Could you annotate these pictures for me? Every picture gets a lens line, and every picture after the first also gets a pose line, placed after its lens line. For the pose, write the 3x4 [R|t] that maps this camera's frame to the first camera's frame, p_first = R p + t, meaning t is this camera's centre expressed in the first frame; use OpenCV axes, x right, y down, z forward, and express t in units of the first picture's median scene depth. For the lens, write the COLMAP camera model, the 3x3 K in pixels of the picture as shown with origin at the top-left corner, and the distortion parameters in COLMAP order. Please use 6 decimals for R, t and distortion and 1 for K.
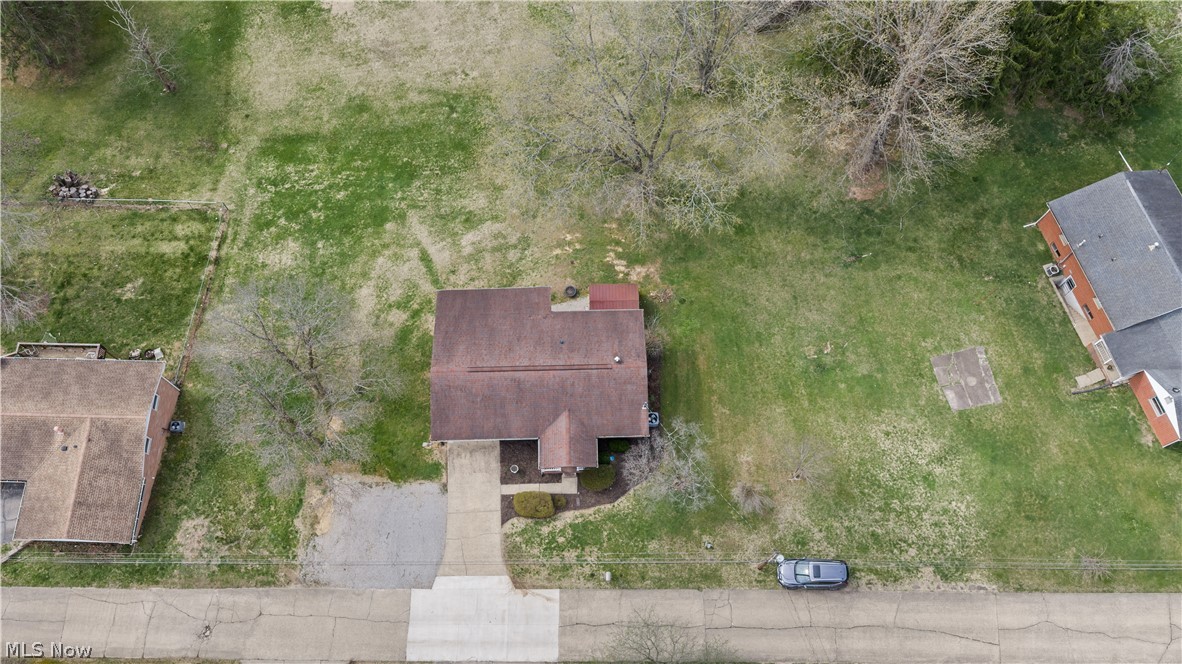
lens RADIAL K [[976.7, 0, 588.9], [0, 976.7, 338.9], [0, 0, 1]] dist [0.025736, -0.054193]
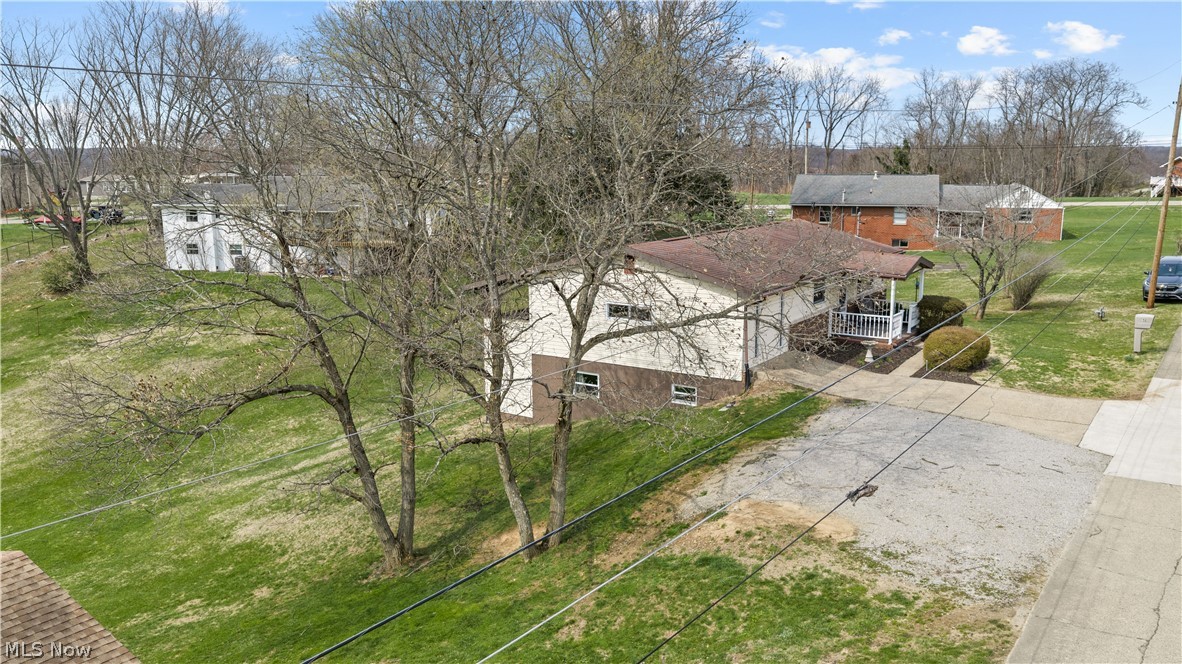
lens RADIAL K [[976.7, 0, 588.9], [0, 976.7, 338.9], [0, 0, 1]] dist [0.025736, -0.054193]
pose [[0.563841, -0.160393, 0.810159, -0.525400], [0.773543, 0.446227, -0.450014, 0.234240], [-0.289336, 0.880429, 0.375672, 0.825609]]
